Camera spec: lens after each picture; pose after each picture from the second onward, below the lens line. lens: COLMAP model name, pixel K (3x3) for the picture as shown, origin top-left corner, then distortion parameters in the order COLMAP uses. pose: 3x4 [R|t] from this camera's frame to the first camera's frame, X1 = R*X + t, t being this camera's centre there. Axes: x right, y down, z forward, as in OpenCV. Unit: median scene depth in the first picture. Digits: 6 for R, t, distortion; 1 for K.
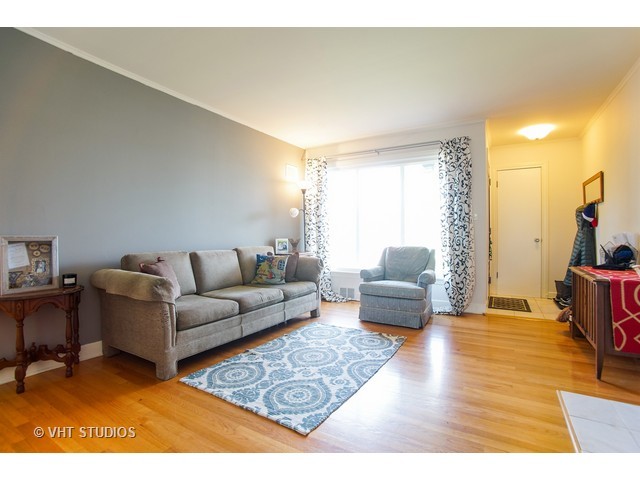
lens RADIAL K [[309.0, 0, 320.0], [0, 309.0, 240.0], [0, 0, 1]] dist [-0.035159, -0.000092]
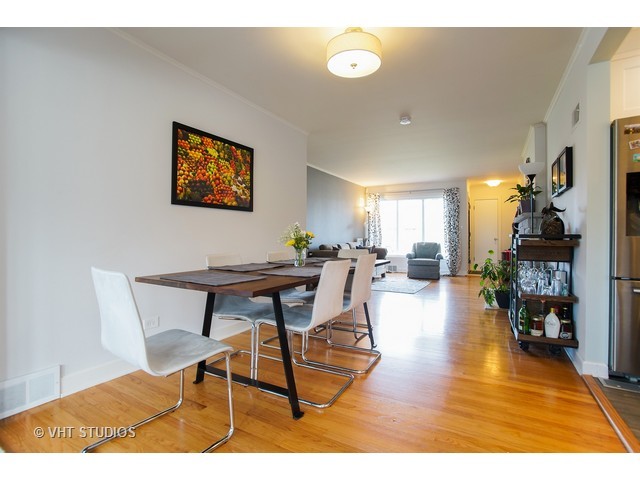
lens RADIAL K [[309.0, 0, 320.0], [0, 309.0, 240.0], [0, 0, 1]] dist [-0.035159, -0.000092]
pose [[0.999861, -0.003726, 0.016237, -0.447536], [0.003678, 0.999989, 0.002933, -0.002810], [-0.016248, -0.002873, 0.999864, -0.983163]]
